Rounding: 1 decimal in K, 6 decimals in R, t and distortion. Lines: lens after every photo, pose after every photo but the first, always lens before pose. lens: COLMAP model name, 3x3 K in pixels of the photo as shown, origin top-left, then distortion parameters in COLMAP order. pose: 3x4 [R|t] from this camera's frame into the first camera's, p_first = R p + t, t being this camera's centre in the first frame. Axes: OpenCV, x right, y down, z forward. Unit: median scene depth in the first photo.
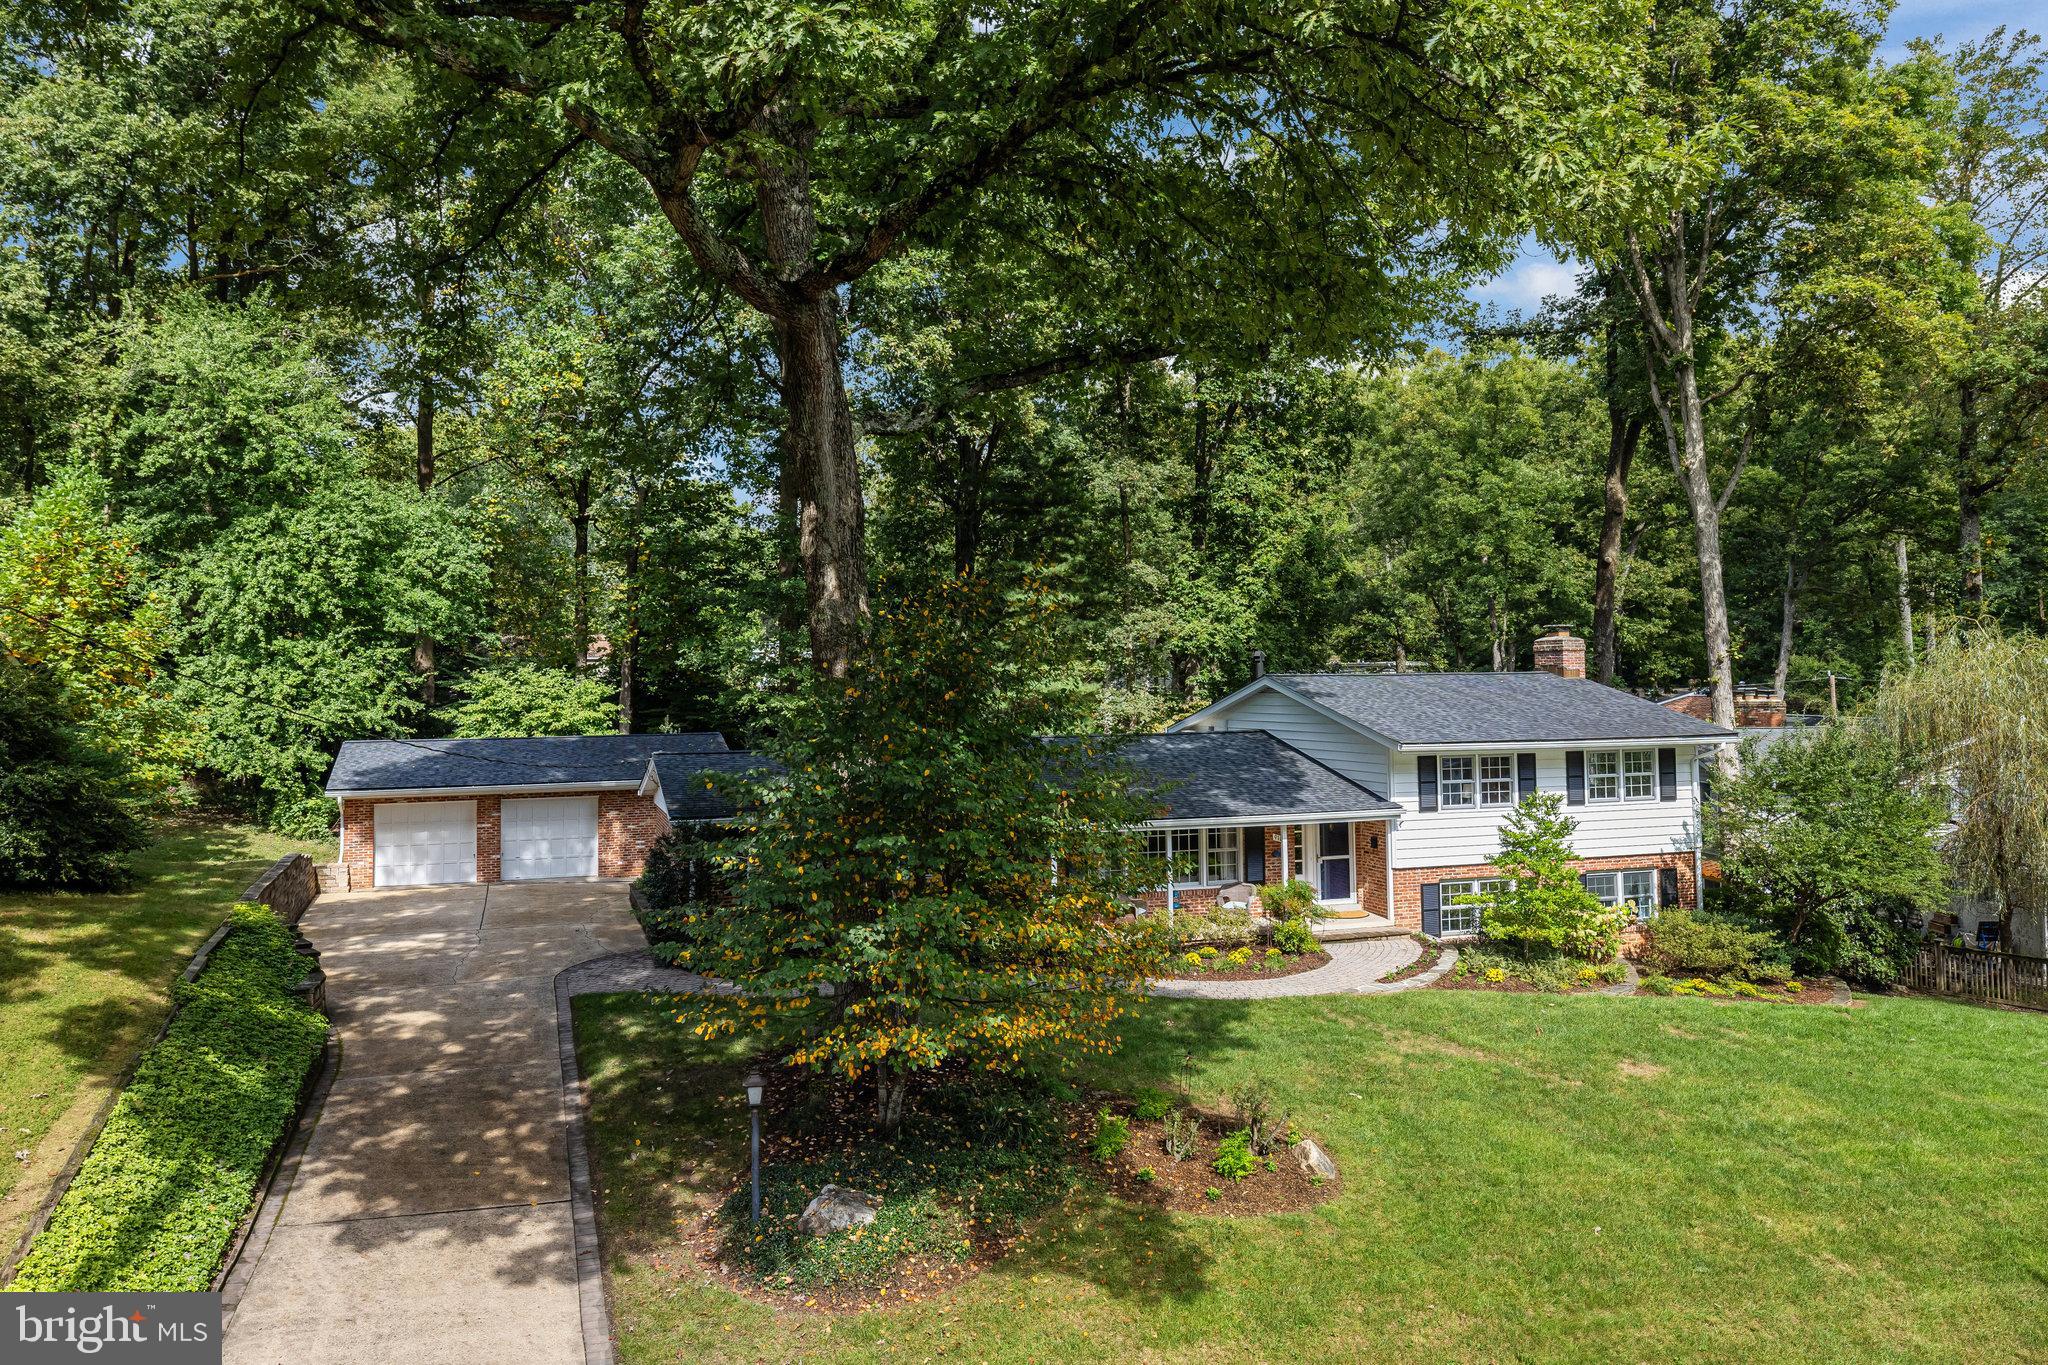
lens RADIAL K [[1401.6, 0, 1024.0], [0, 1401.6, 682.5], [0, 0, 1]] dist [0.019737, -0.000207]
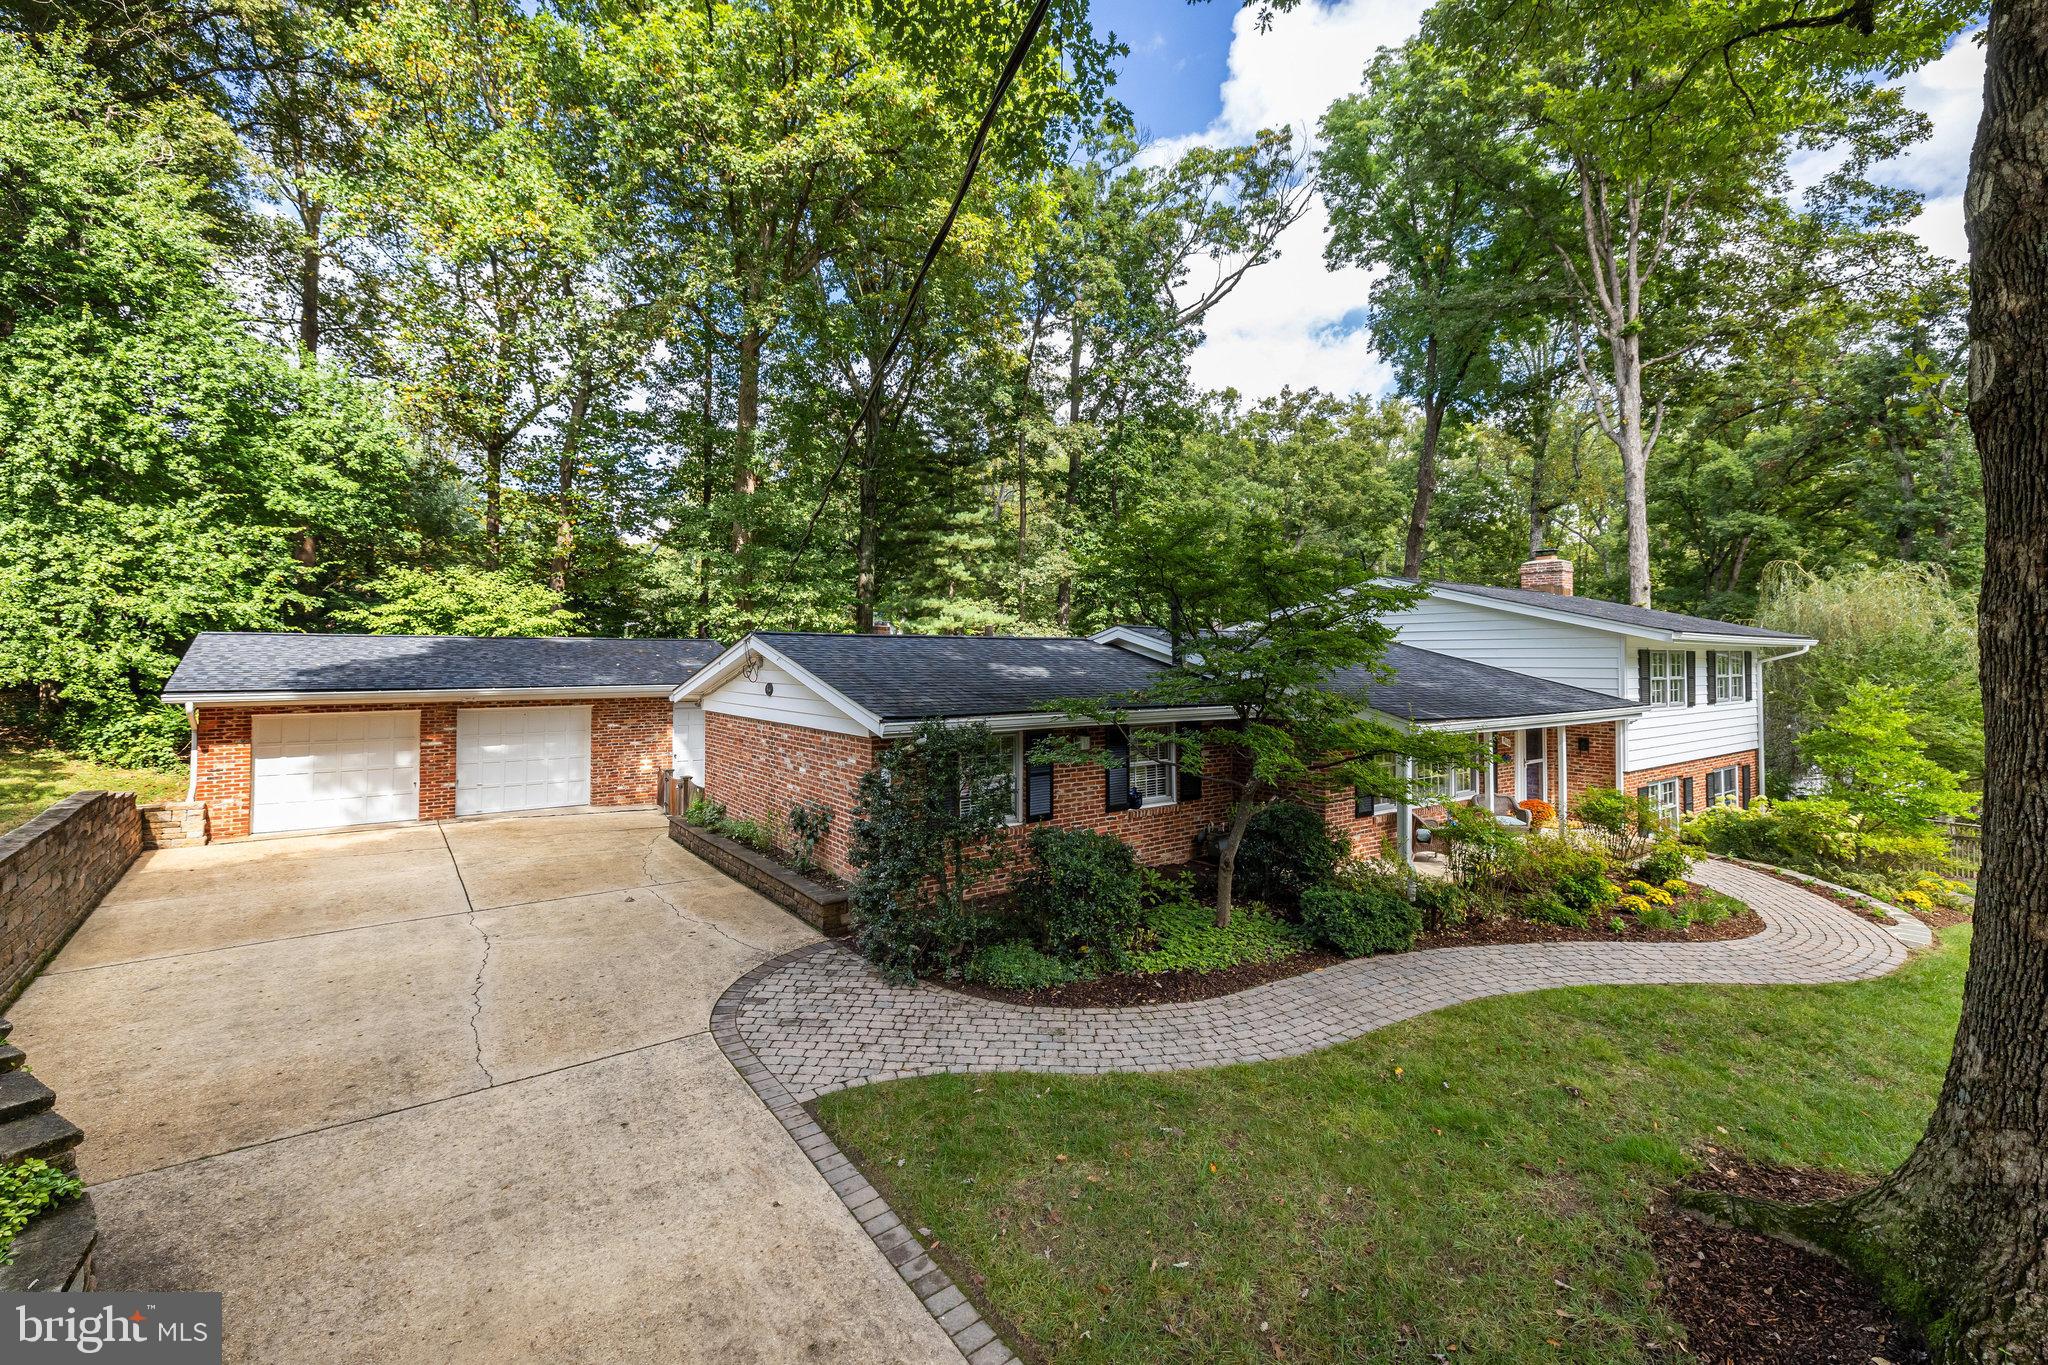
lens RADIAL K [[873.7, 0, 1030.2], [0, 873.7, 662.9], [0, 0, 1]] dist [0.006495, -0.000651]
pose [[0.954814, 0.012333, 0.296948, -0.197386], [-0.014459, 0.999883, 0.004962, 0.046732], [-0.296852, -0.009031, 0.954881, 0.416894]]
